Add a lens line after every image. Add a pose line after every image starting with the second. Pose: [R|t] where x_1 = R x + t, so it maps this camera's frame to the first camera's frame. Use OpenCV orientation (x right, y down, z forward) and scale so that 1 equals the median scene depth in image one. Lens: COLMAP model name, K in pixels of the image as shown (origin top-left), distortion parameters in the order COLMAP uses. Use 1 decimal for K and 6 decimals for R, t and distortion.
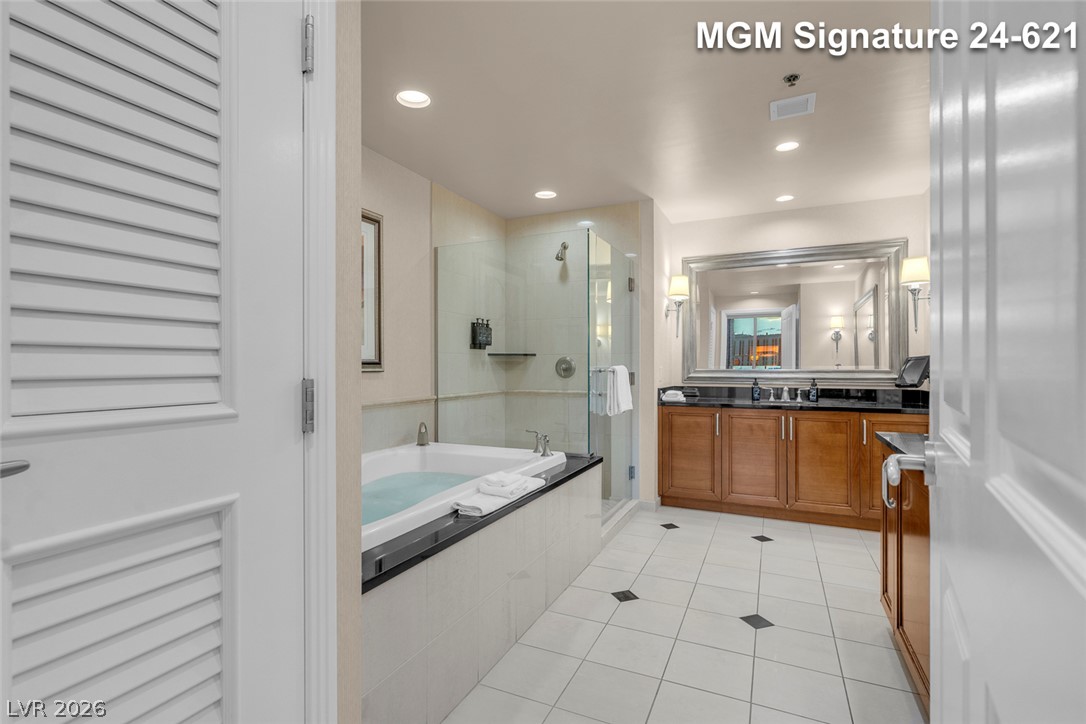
lens RADIAL K [[515.2, 0, 541.9], [0, 515.2, 364.0], [0, 0, 1]] dist [-0.002199, 0.000045]
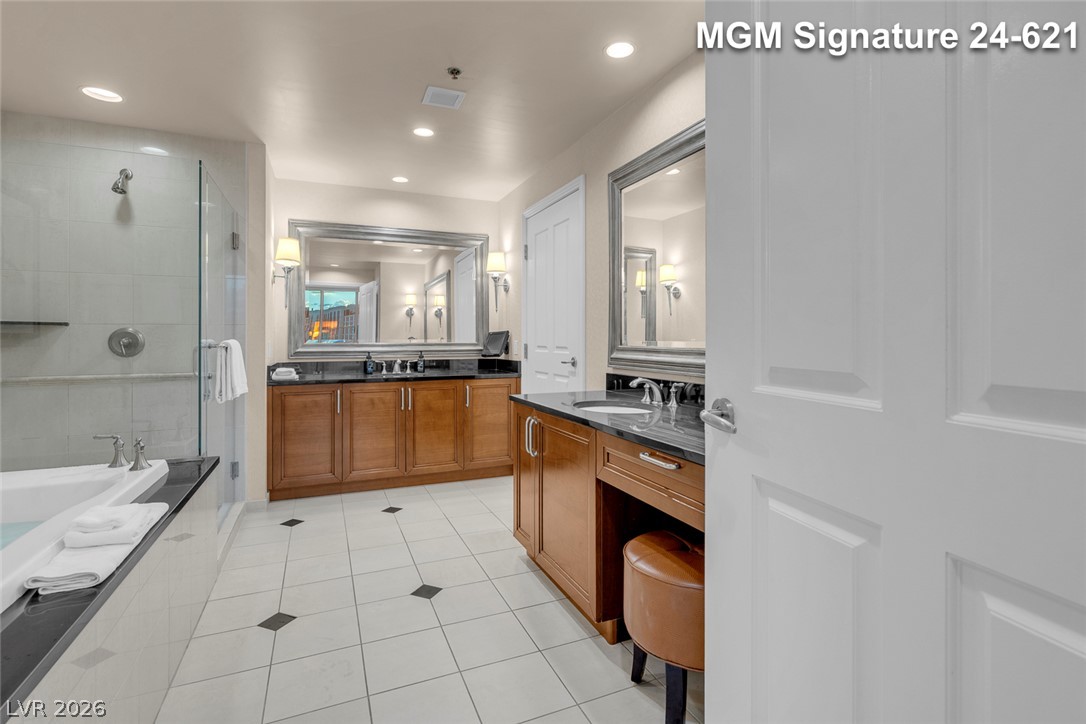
lens RADIAL K [[508.6, 0, 547.7], [0, 508.6, 334.1], [0, 0, 1]] dist [-0.006941, 0.005435]
pose [[0.662839, 0.005317, 0.748743, -0.100380], [-0.000604, 0.999978, -0.006567, -0.000591], [-0.748762, 0.003900, 0.662827, 0.088966]]
